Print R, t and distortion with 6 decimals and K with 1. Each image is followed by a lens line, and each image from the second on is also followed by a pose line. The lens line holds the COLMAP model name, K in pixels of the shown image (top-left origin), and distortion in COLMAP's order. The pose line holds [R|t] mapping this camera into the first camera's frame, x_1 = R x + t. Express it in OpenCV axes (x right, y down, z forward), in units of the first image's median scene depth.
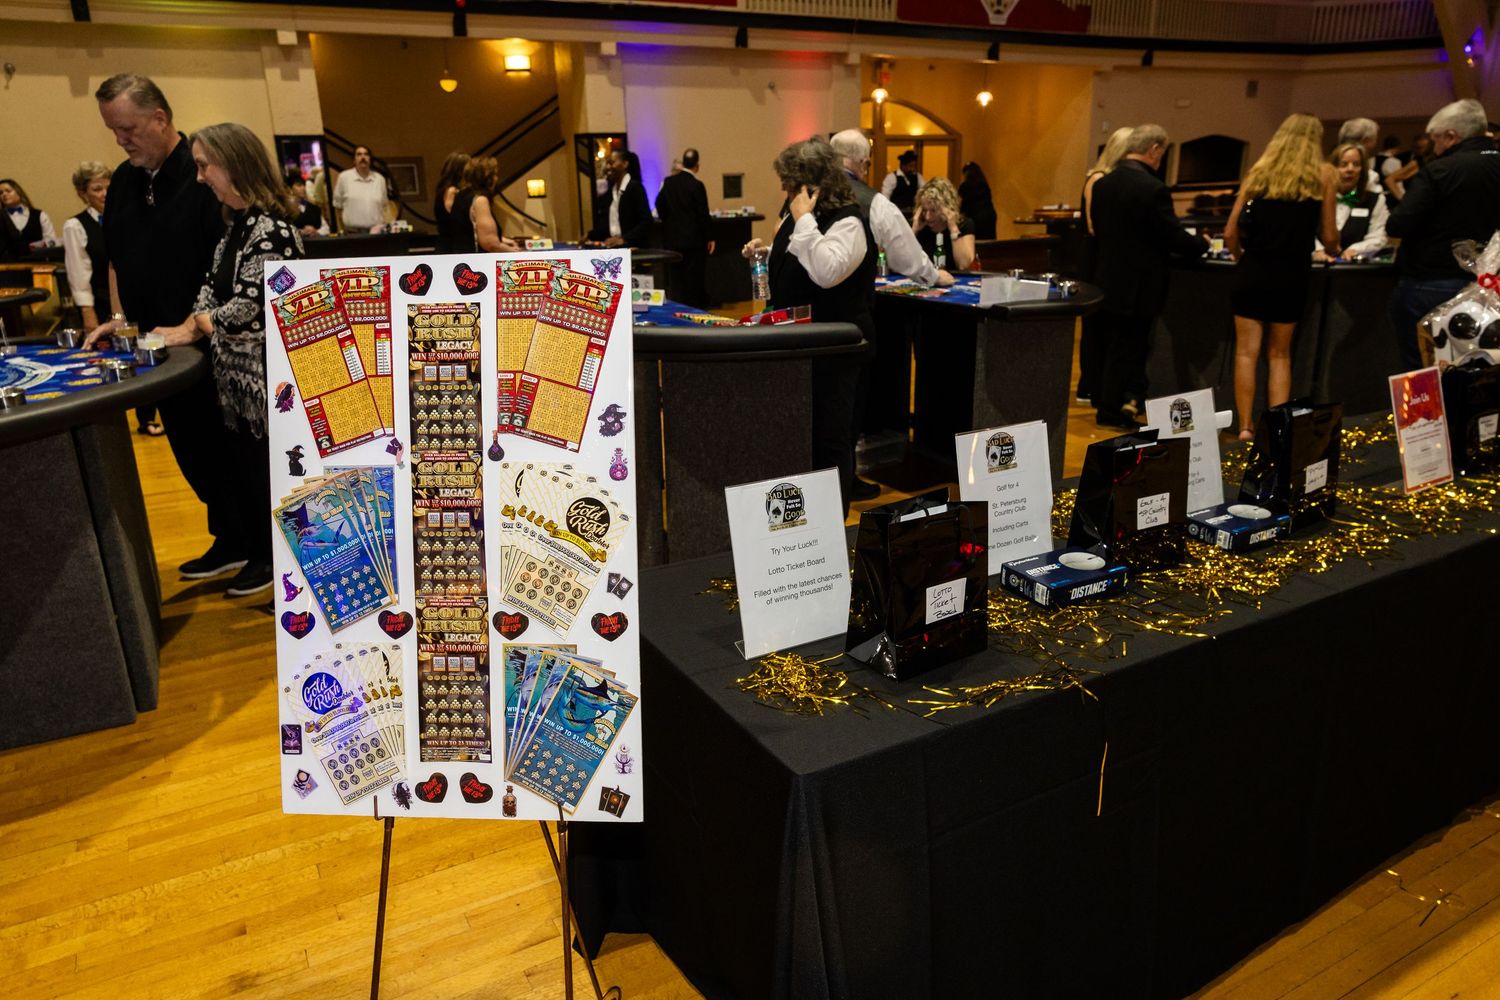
lens RADIAL K [[1003.2, 0, 750.0], [0, 1003.2, 500.0], [0, 0, 1]] dist [0.001196, 0.001076]
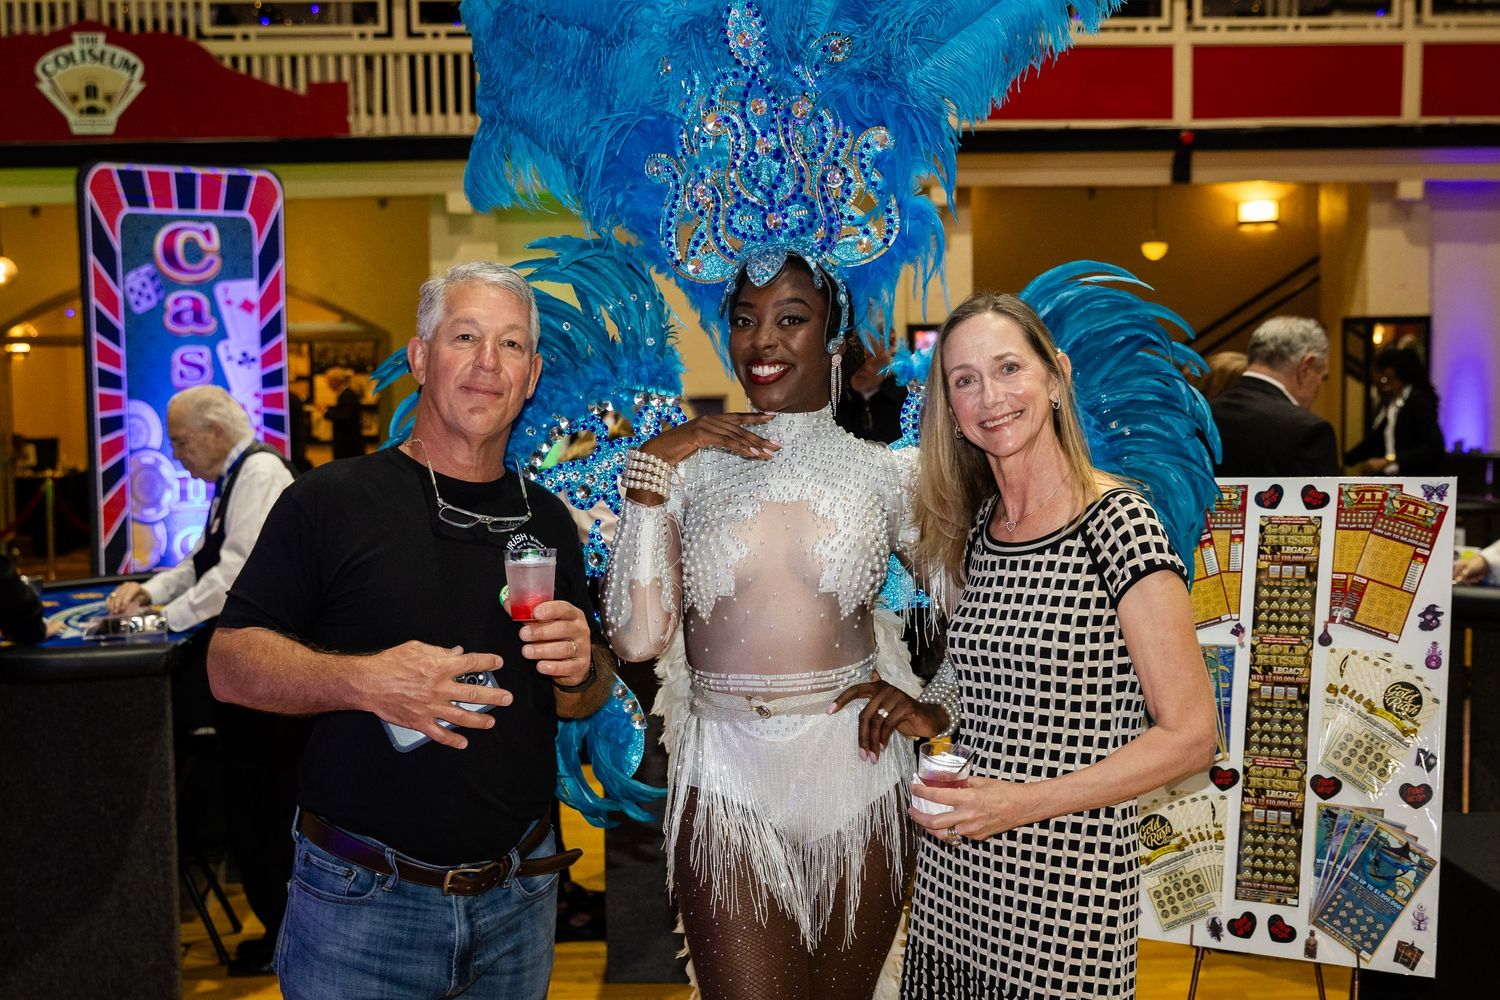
lens RADIAL K [[1893.2, 0, 750.0], [0, 1893.2, 500.0], [0, 0, 1]] dist [-0.015196, 0.047305]
pose [[0.898270, 0.038035, -0.437794, 0.108908], [-0.142526, 0.967610, -0.208370, 0.354949], [0.415689, 0.249569, 0.874596, -1.277349]]
